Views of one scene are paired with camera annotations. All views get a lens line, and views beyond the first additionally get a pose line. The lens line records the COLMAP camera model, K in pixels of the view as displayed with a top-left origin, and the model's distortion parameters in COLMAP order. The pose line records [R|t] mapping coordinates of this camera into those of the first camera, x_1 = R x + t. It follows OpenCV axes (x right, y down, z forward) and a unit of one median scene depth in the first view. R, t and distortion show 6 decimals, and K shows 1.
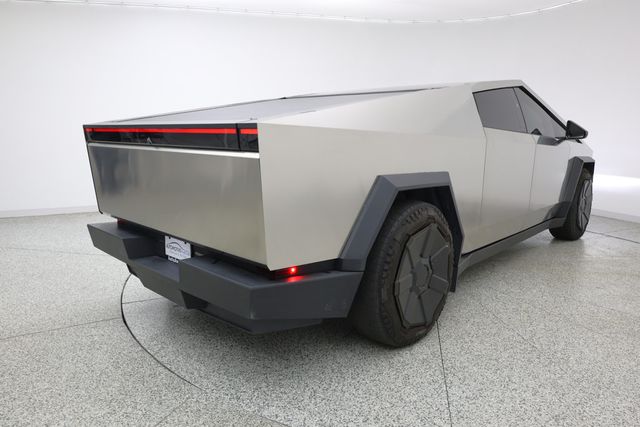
lens RADIAL K [[450.9, 0, 320.0], [0, 450.9, 213.5], [0, 0, 1]] dist [-0.000868, 0.000536]
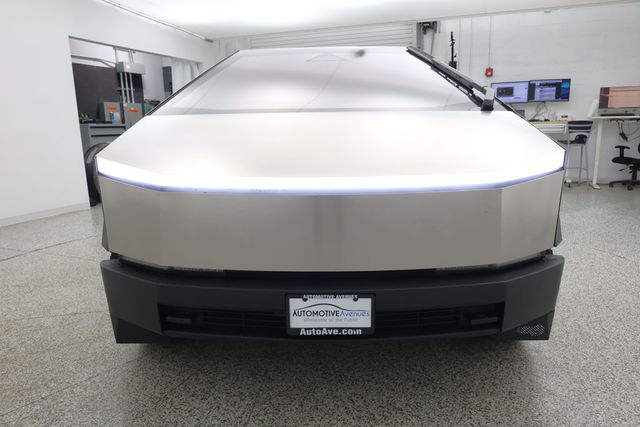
lens RADIAL K [[450.9, 0, 320.0], [0, 450.9, 213.5], [0, 0, 1]] dist [-0.000868, 0.000536]
pose [[0.743083, -0.144905, 0.653323, -0.702699], [0.134033, 0.988720, 0.066847, -0.097133], [-0.655639, 0.037893, 0.754123, 0.532984]]
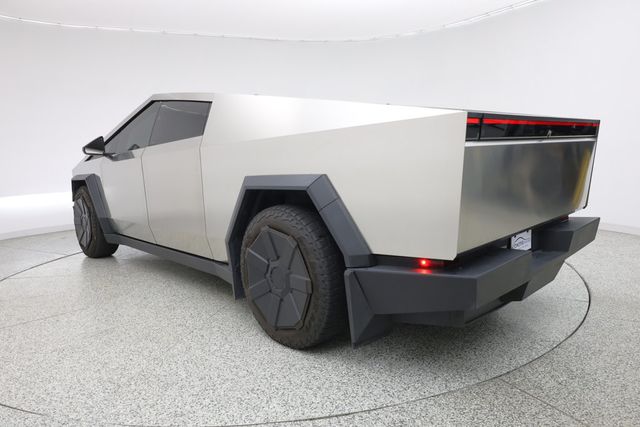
lens RADIAL K [[450.9, 0, 320.0], [0, 450.9, 213.5], [0, 0, 1]] dist [-0.000868, 0.000536]
pose [[0.022961, -0.143254, 0.989420, -1.295191], [0.222909, 0.965500, 0.134618, -0.216253], [-0.974569, 0.217460, 0.054101, 1.354325]]
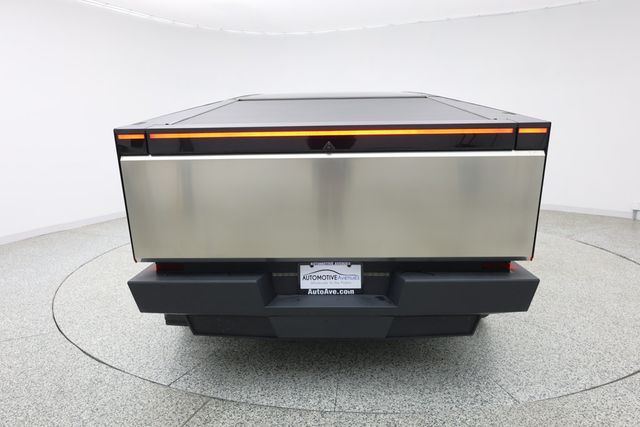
lens RADIAL K [[450.9, 0, 320.0], [0, 450.9, 213.5], [0, 0, 1]] dist [-0.000868, 0.000536]
pose [[0.742003, -0.124853, 0.658668, -0.852184], [0.139173, 0.989788, 0.030838, -0.063731], [-0.655791, 0.068787, 0.751802, 0.378168]]
